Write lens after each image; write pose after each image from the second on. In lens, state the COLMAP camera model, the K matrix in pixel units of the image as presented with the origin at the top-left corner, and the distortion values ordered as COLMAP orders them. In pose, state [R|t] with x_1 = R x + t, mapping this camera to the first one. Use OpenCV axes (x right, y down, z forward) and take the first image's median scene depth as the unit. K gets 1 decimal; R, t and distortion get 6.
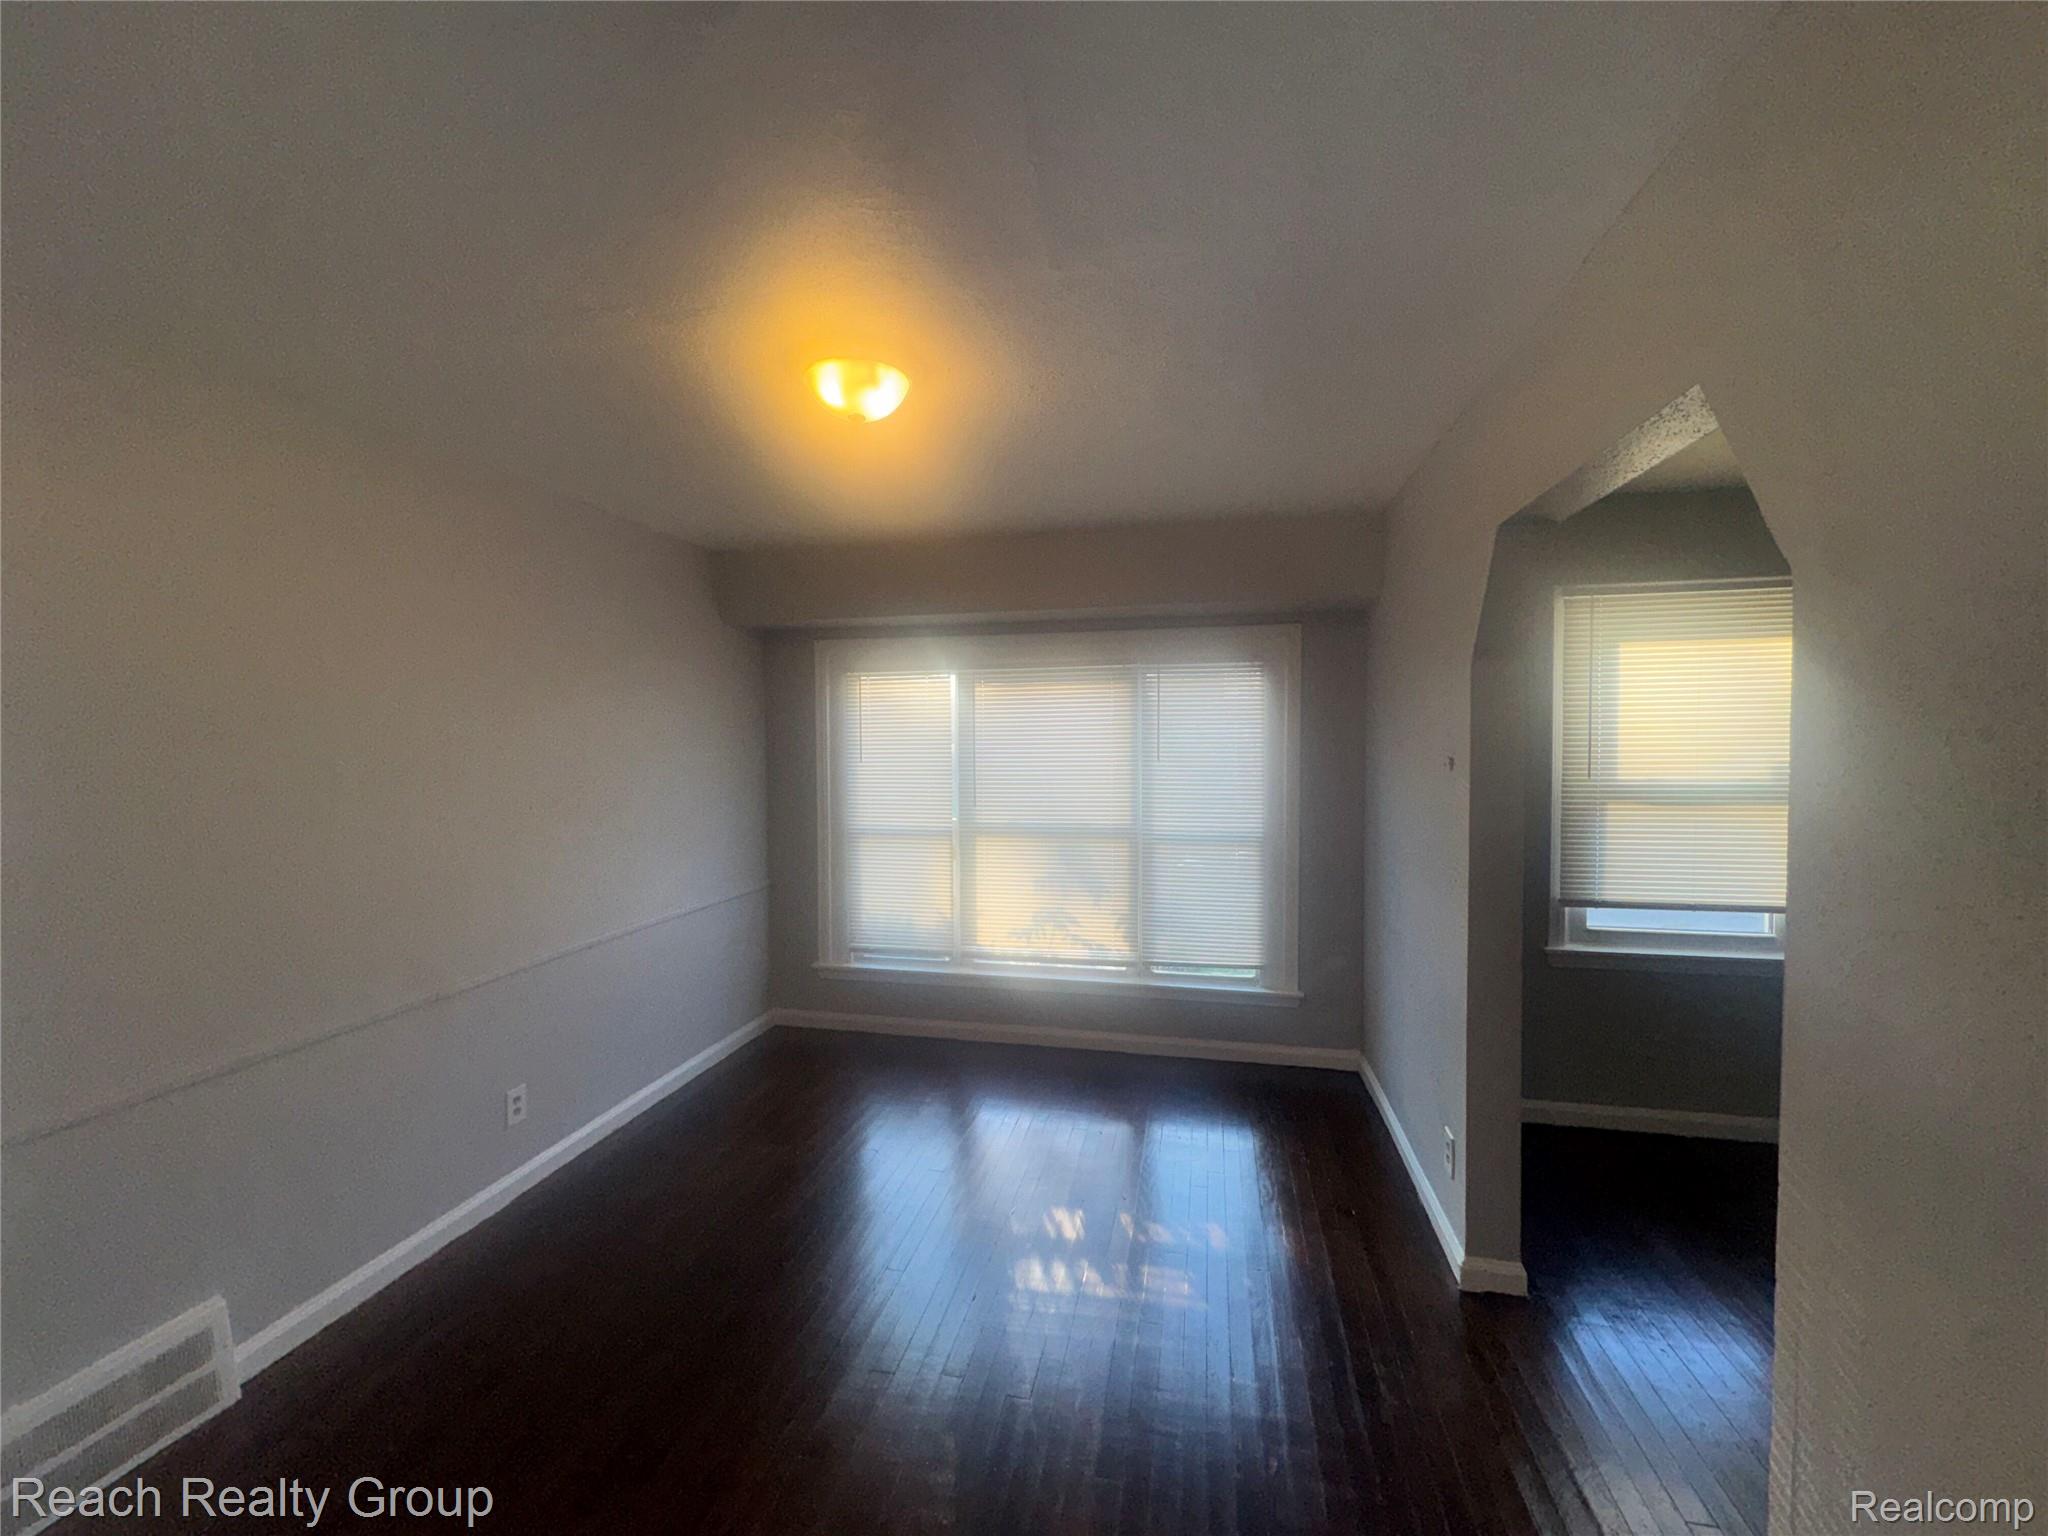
lens RADIAL K [[820.8, 0, 1021.8], [0, 820.8, 762.4], [0, 0, 1]] dist [-0.001030, 0.000011]
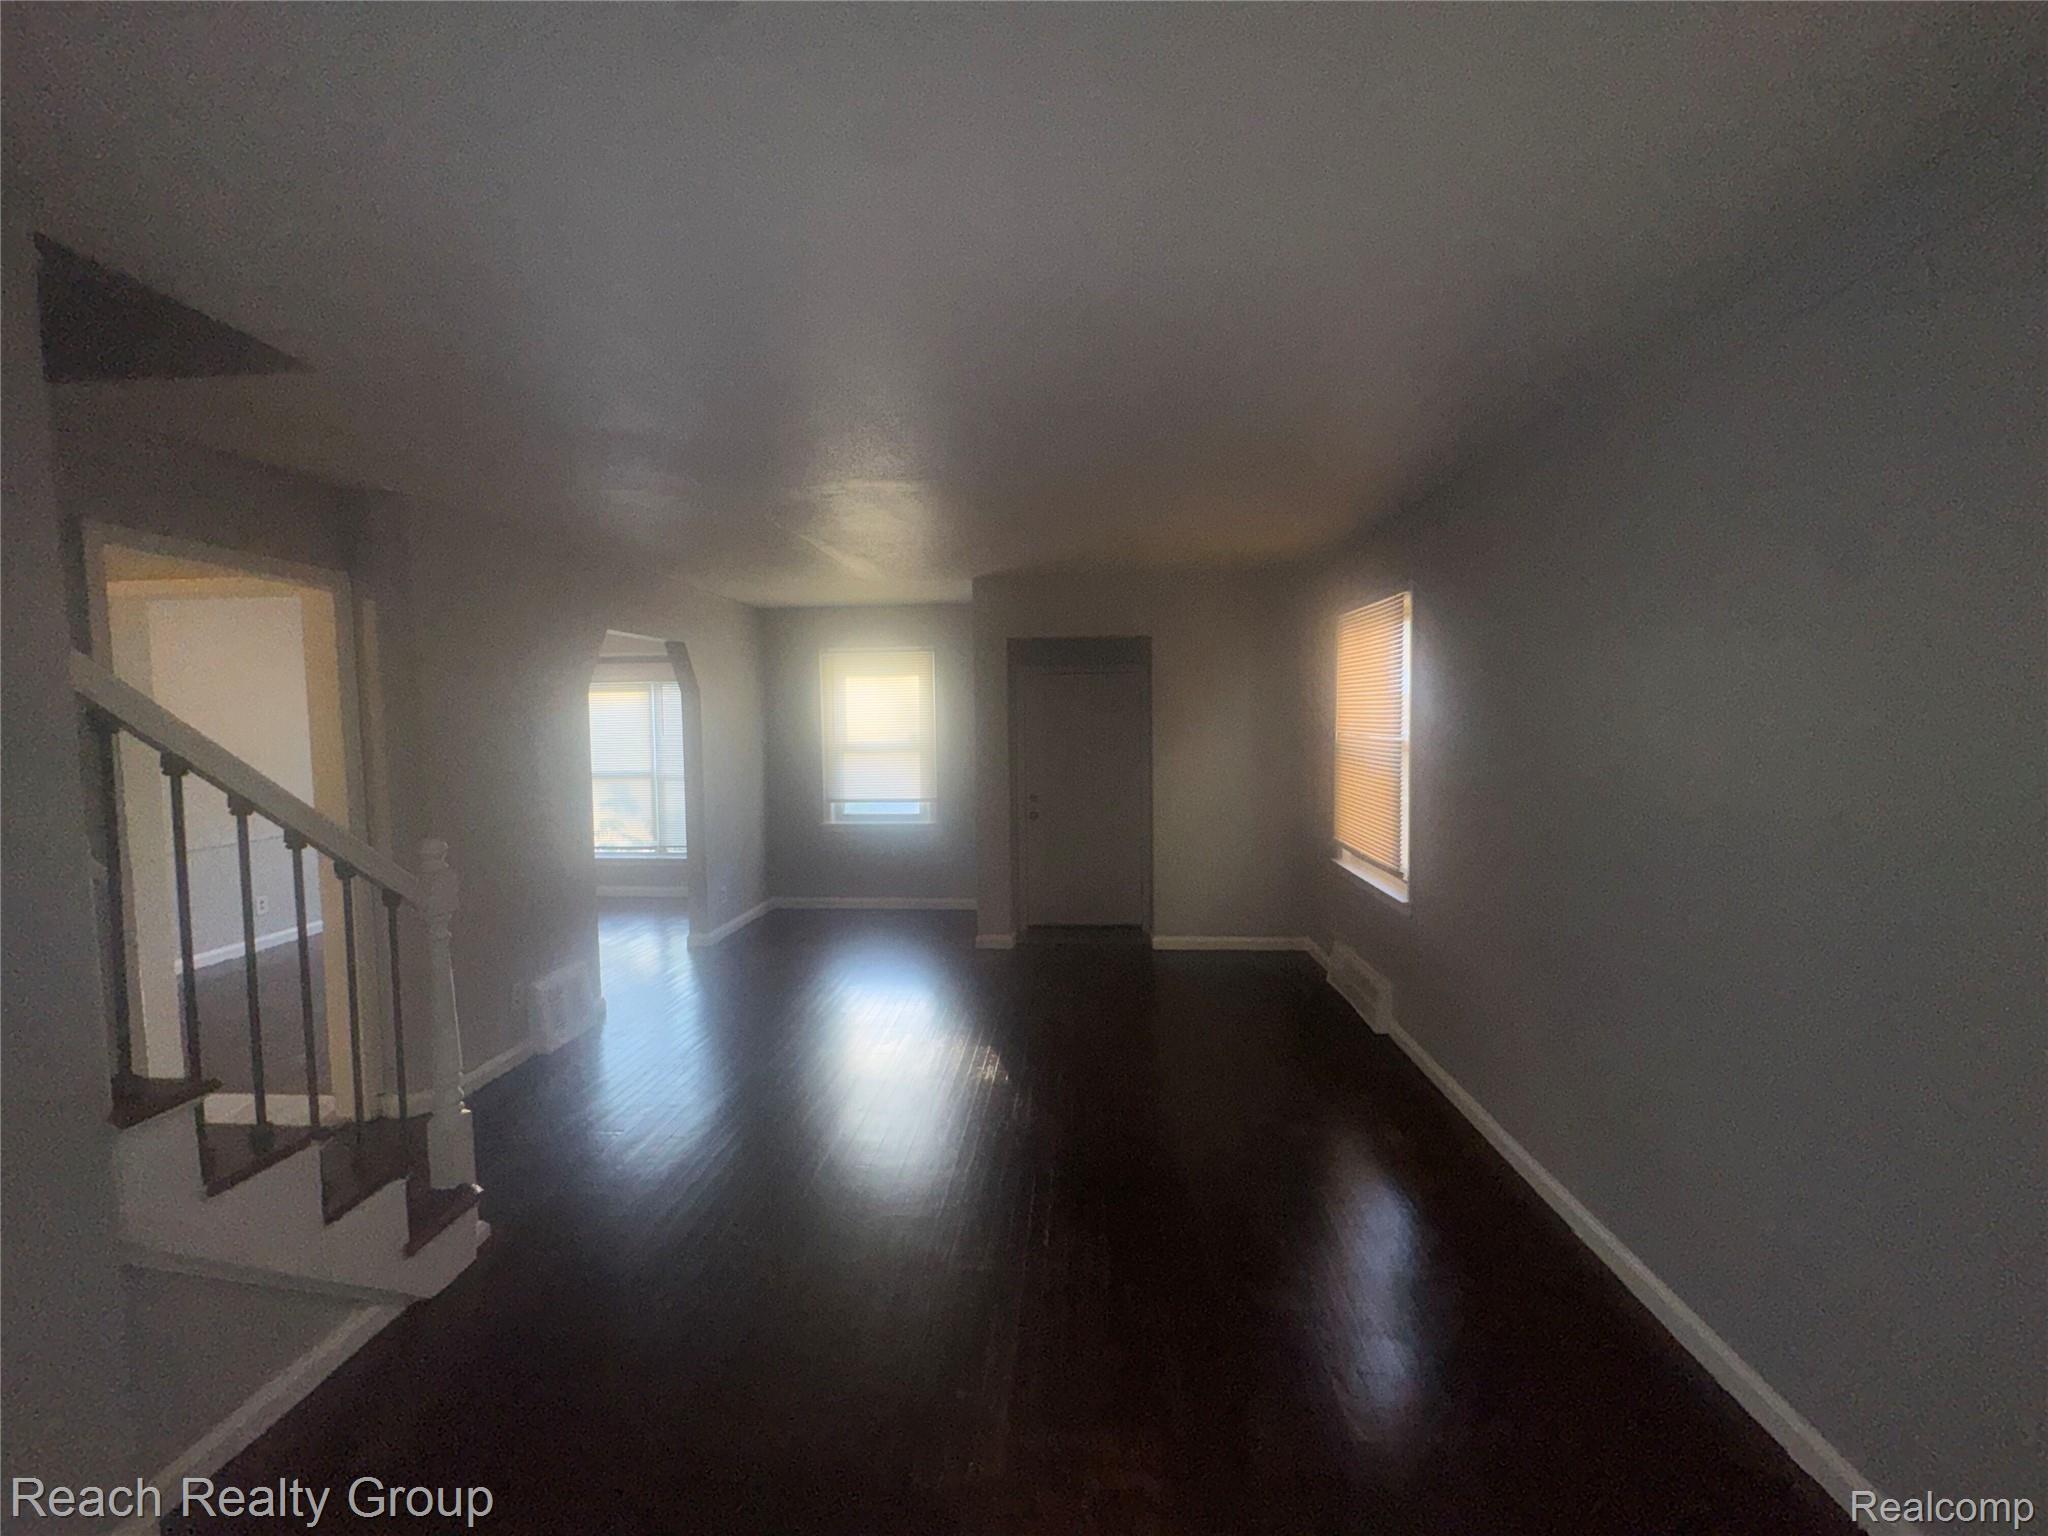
lens RADIAL K [[820.8, 0, 1026.7], [0, 820.8, 775.7], [0, 0, 1]] dist [-0.001030, 0.000011]
pose [[0.987043, -0.013500, 0.159885, 0.653921], [0.008108, 0.999378, 0.034328, 0.031631], [-0.160249, -0.032587, 0.986539, -0.908360]]
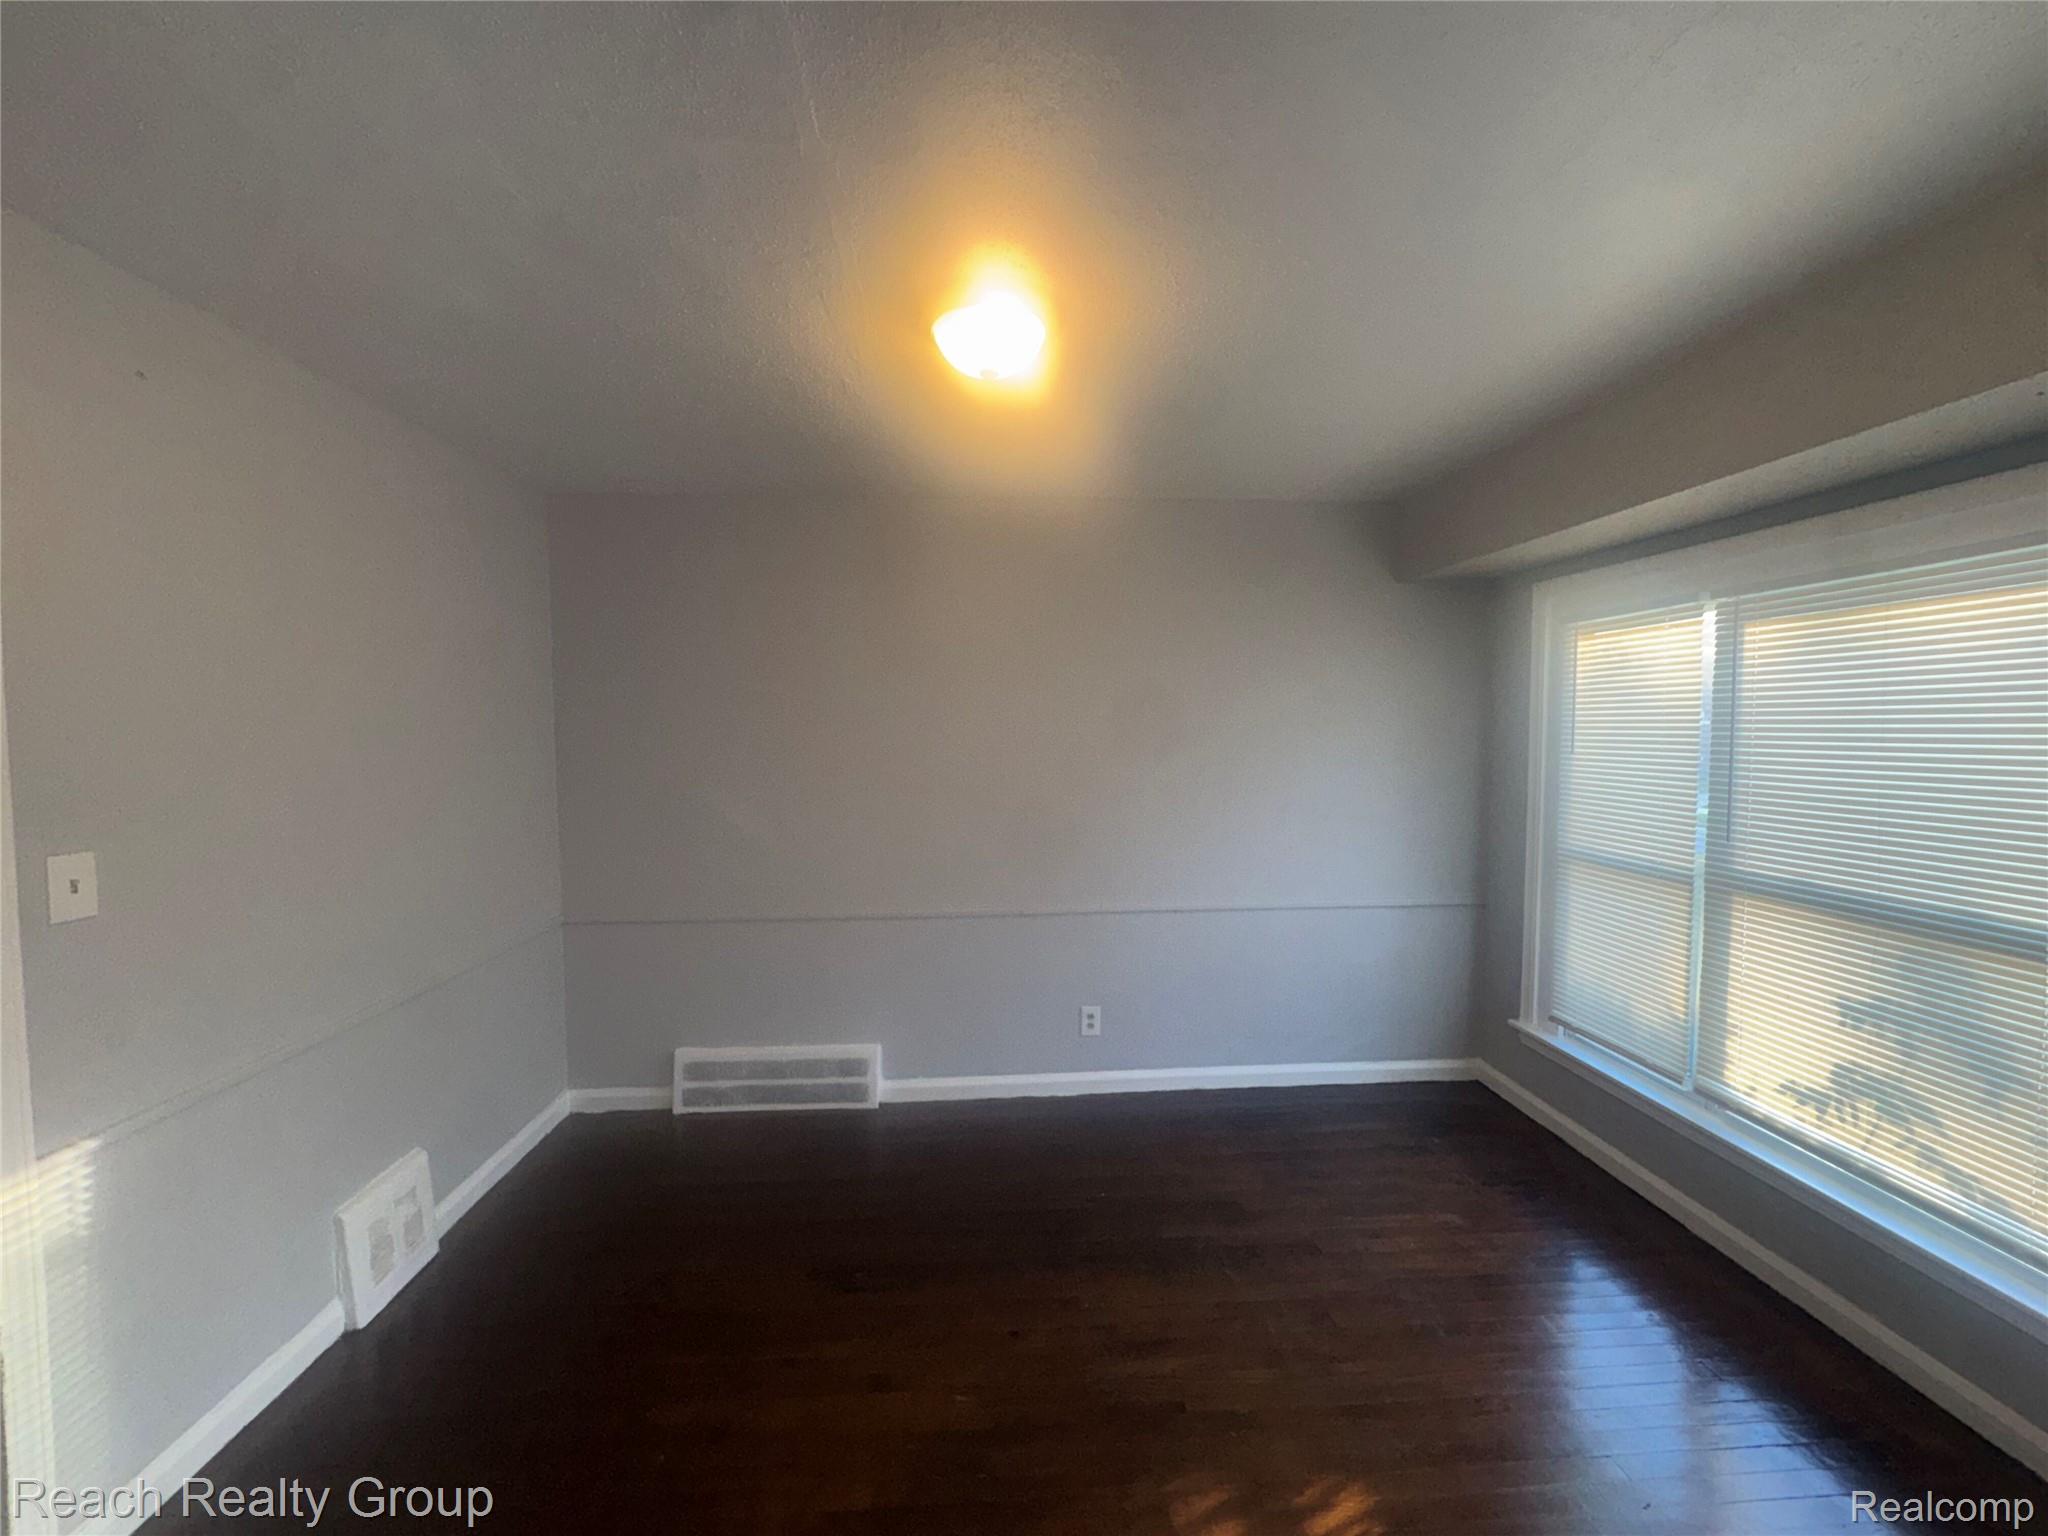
lens RADIAL K [[820.8, 0, 1022.5], [0, 820.8, 781.2], [0, 0, 1]] dist [-0.001030, 0.000011]
pose [[0.296940, 0.074284, -0.952002, 0.338775], [-0.031153, 0.997192, 0.068093, -0.009841], [0.954388, 0.009439, 0.298420, 0.380778]]
